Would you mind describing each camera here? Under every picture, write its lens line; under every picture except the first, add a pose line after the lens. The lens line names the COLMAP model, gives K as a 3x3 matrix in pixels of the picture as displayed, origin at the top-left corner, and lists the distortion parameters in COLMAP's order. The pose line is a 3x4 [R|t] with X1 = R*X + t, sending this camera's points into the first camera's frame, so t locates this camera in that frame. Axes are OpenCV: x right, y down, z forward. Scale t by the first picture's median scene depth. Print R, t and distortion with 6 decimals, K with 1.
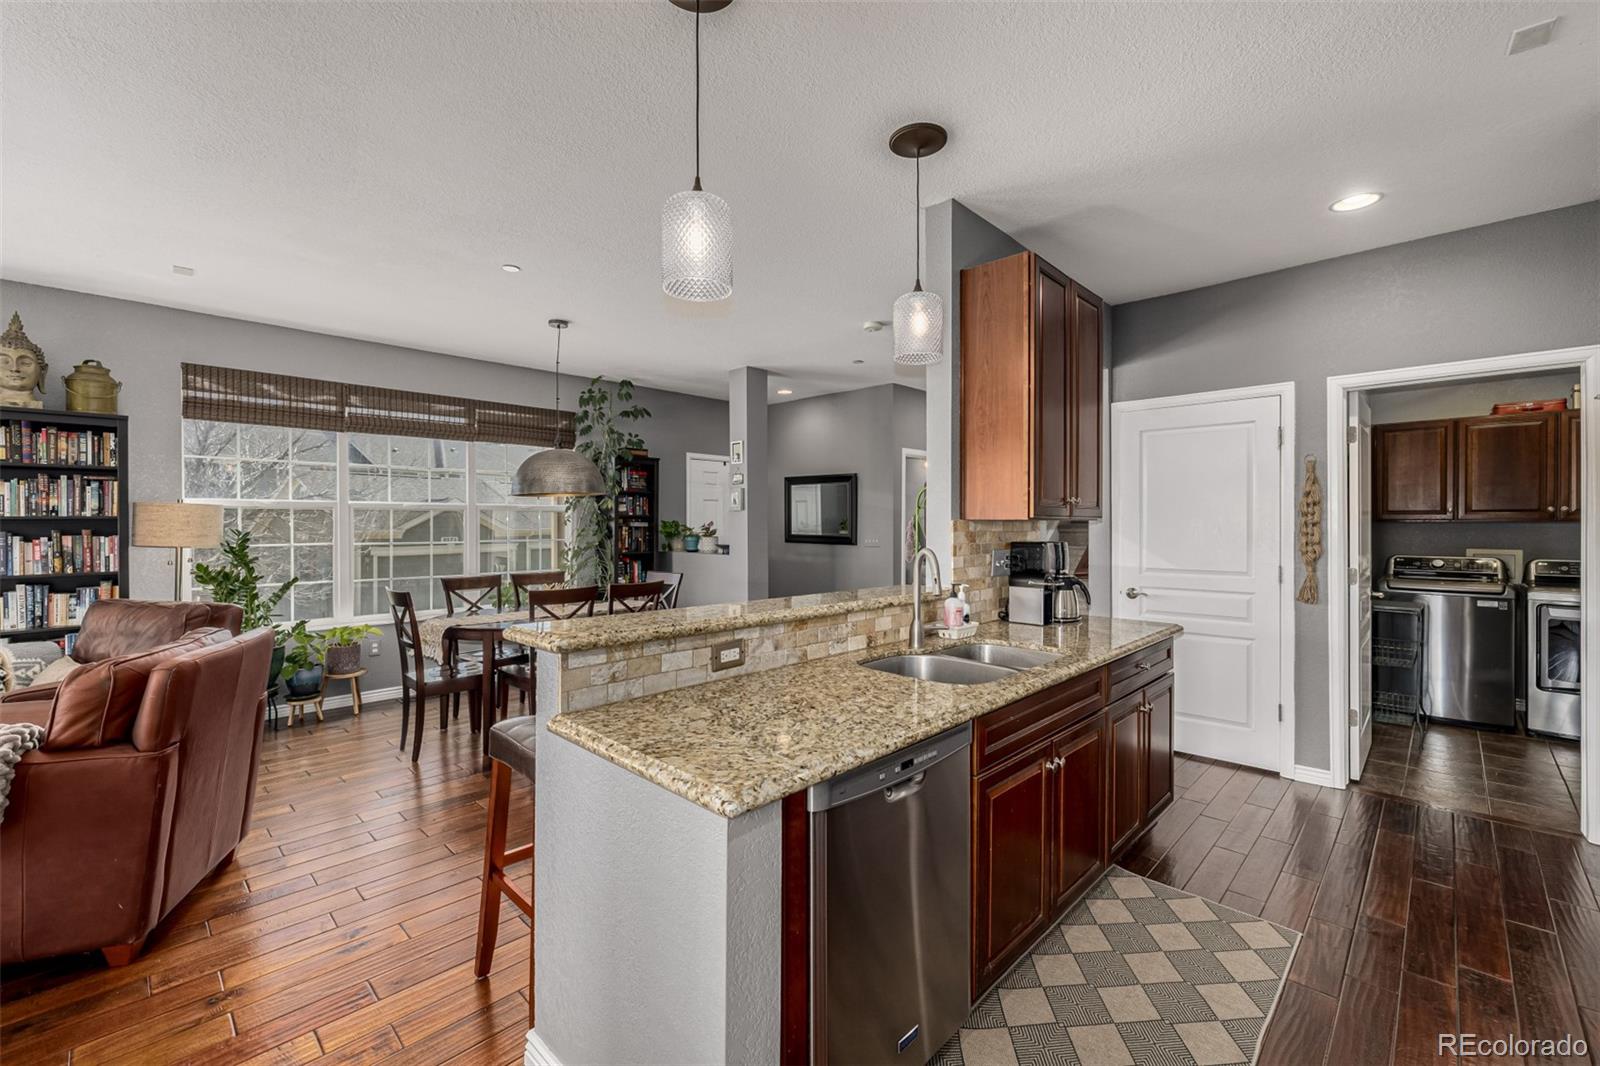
lens RADIAL K [[676.1, 0, 801.5], [0, 676.1, 521.9], [0, 0, 1]] dist [0.000139, 0.000194]
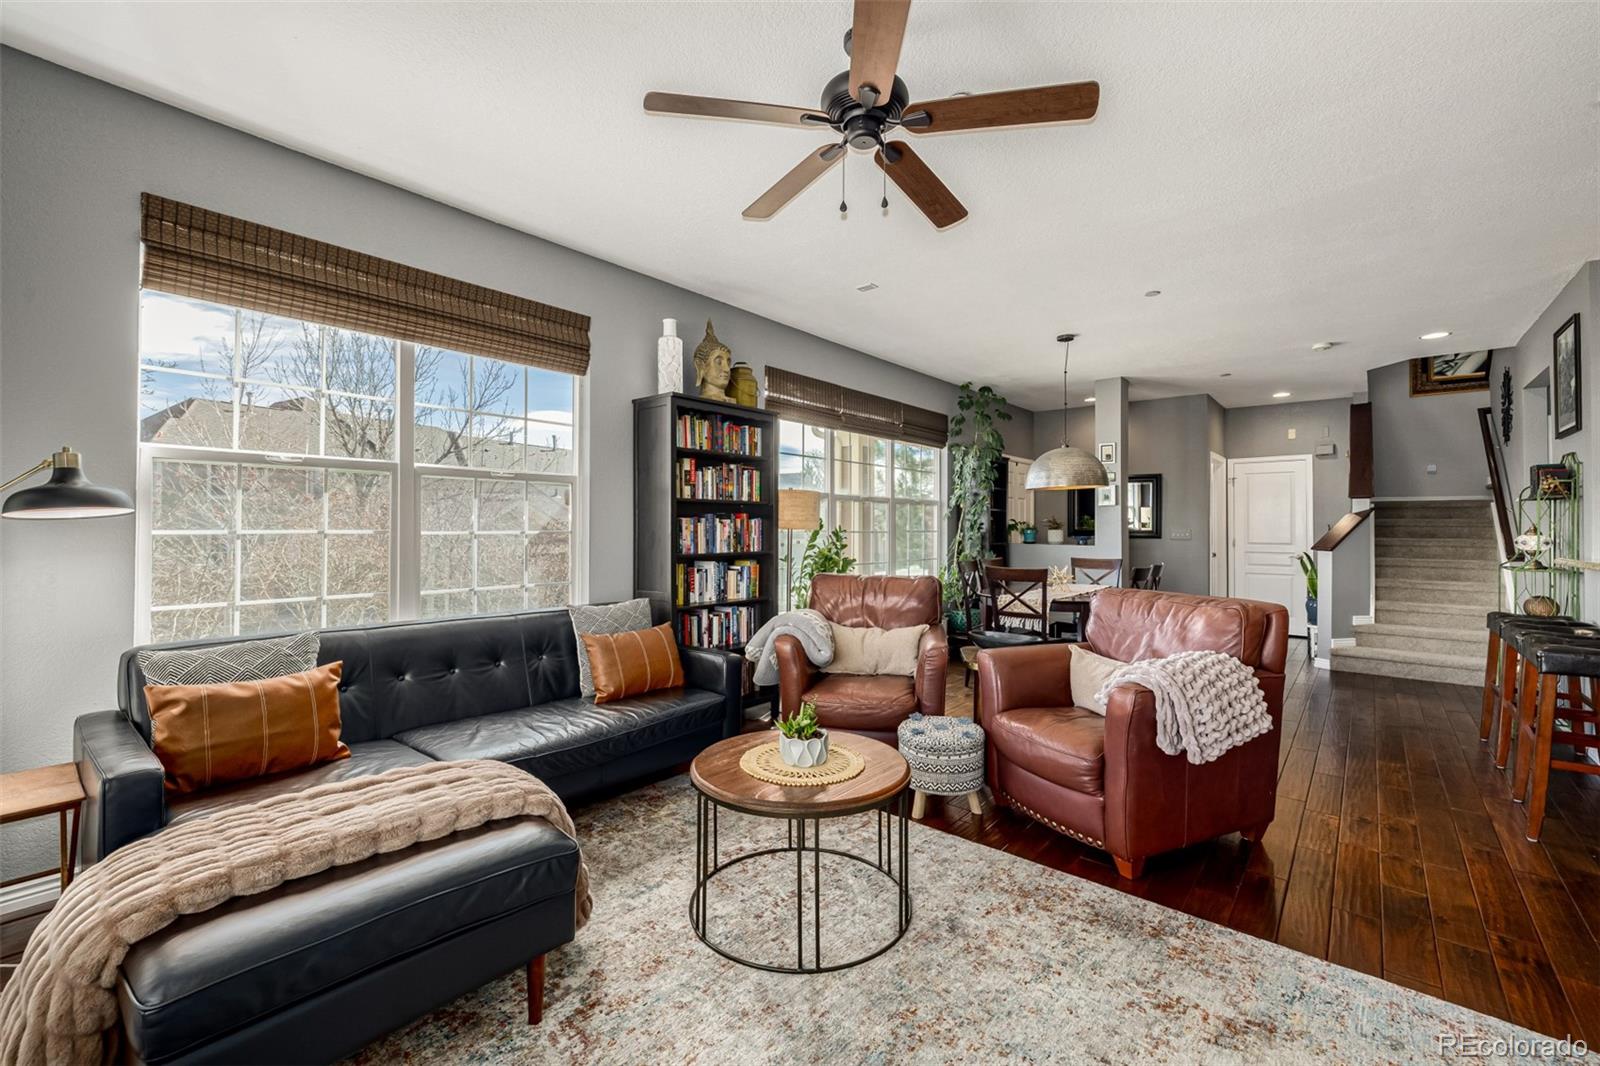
lens RADIAL K [[676.1, 0, 801.5], [0, 676.1, 521.9], [0, 0, 1]] dist [0.000139, 0.000194]
pose [[0.997848, 0.005951, 0.065301, -1.269683], [-0.005523, 0.999962, -0.006737, 0.040075], [-0.065338, 0.006362, 0.997843, -0.162011]]
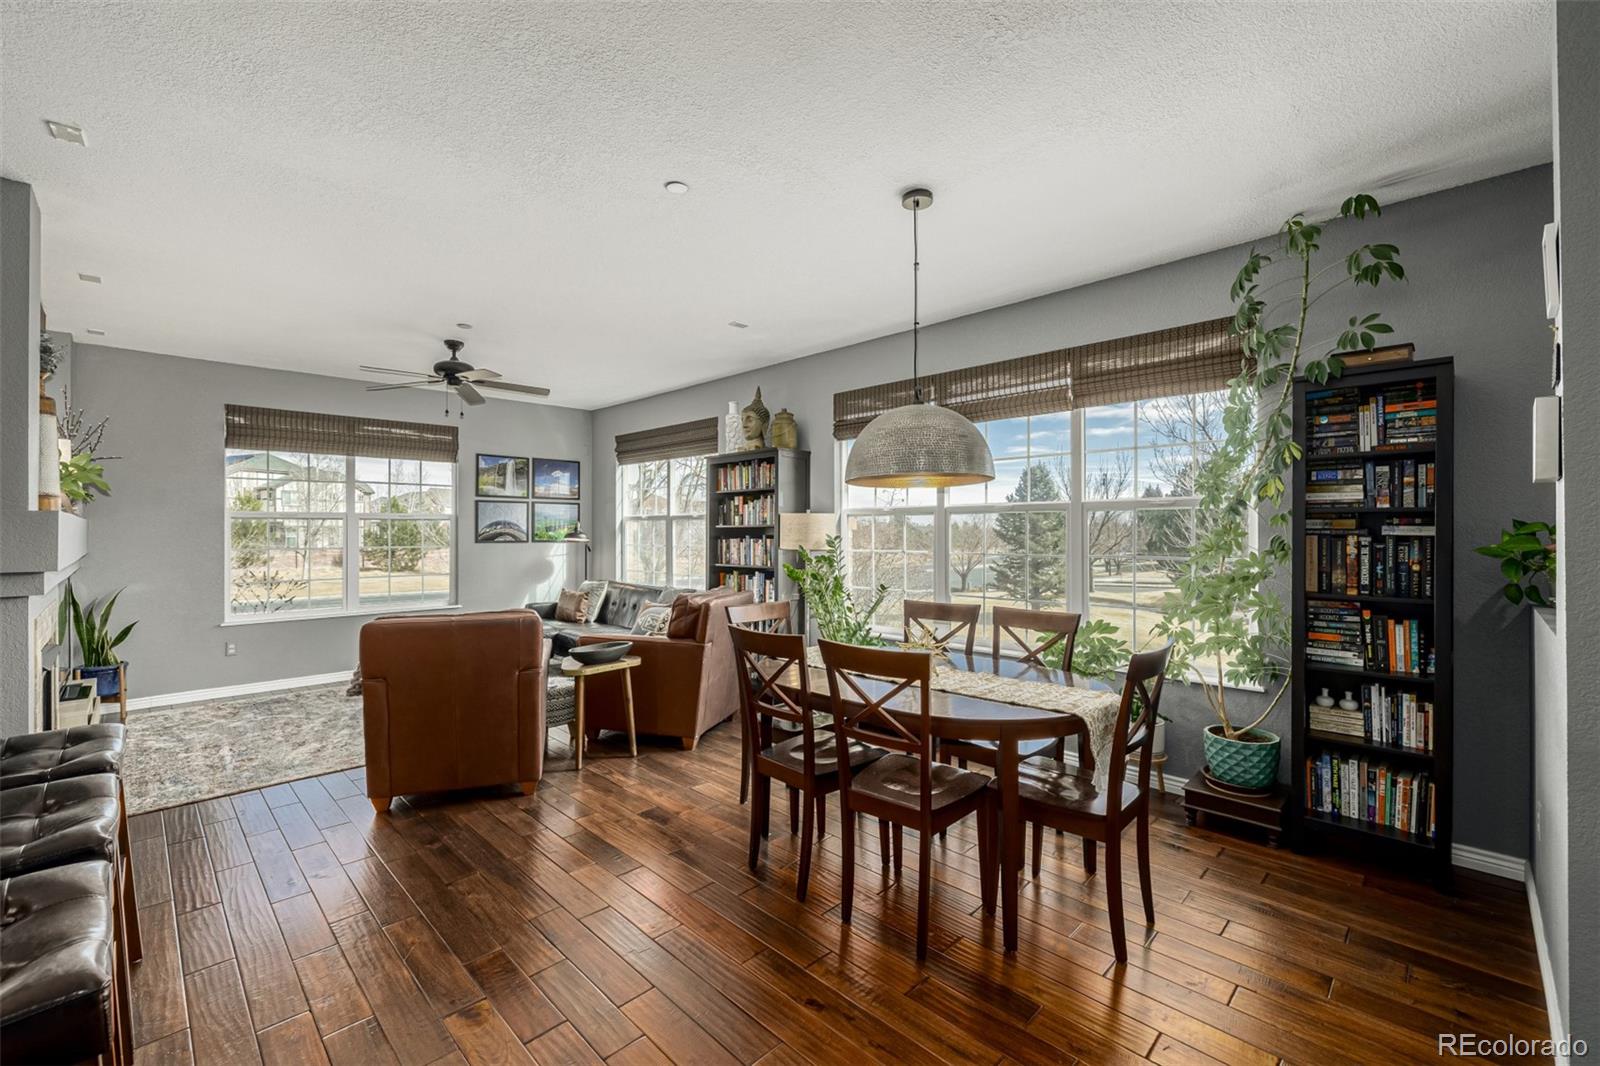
lens RADIAL K [[667.1, 0, 797.5], [0, 667.1, 528.7], [0, 0, 1]] dist [-0.000305, -0.000007]
pose [[-0.015371, -0.004422, -0.999872, 0.348850], [0.003225, 0.999985, -0.004472, 0.006432], [0.999877, -0.003293, -0.015357, 1.297017]]
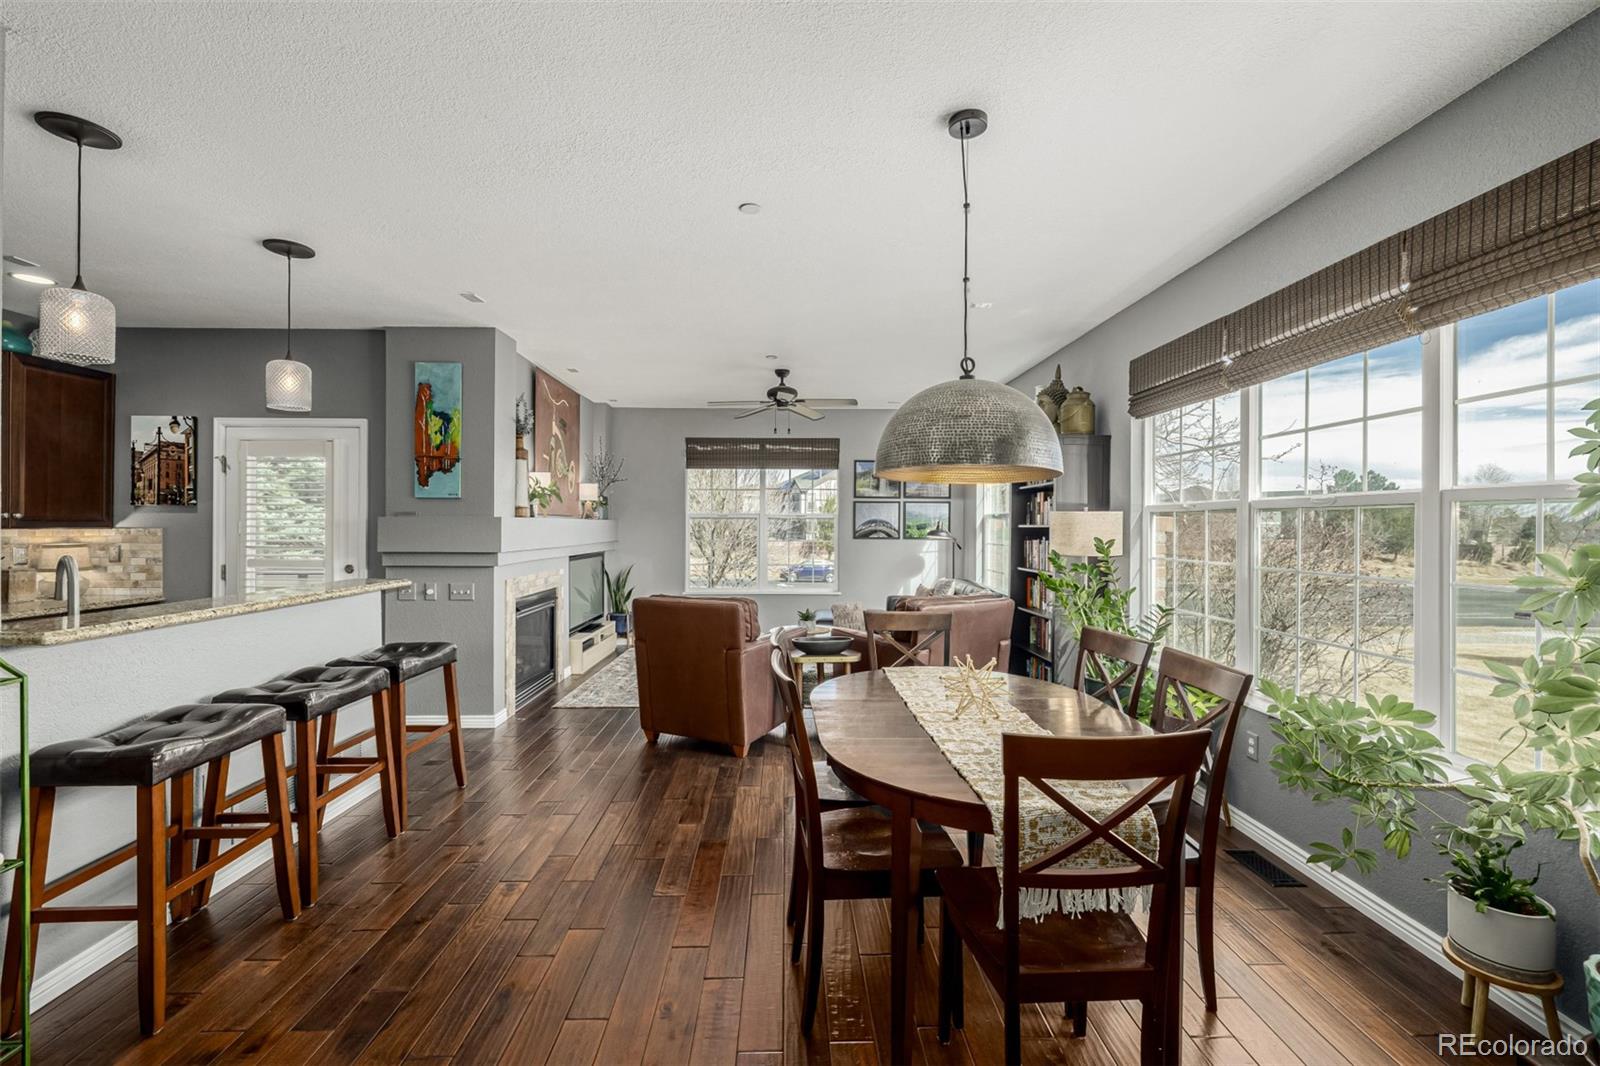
lens RADIAL K [[668.6, 0, 801.9], [0, 668.6, 527.7], [0, 0, 1]] dist [0.000750, -0.000145]
pose [[-0.698848, -0.001233, -0.715269, 0.099999], [-0.003626, 0.999992, 0.001819, -0.005123], [0.715261, 0.003865, -0.698847, 1.805373]]
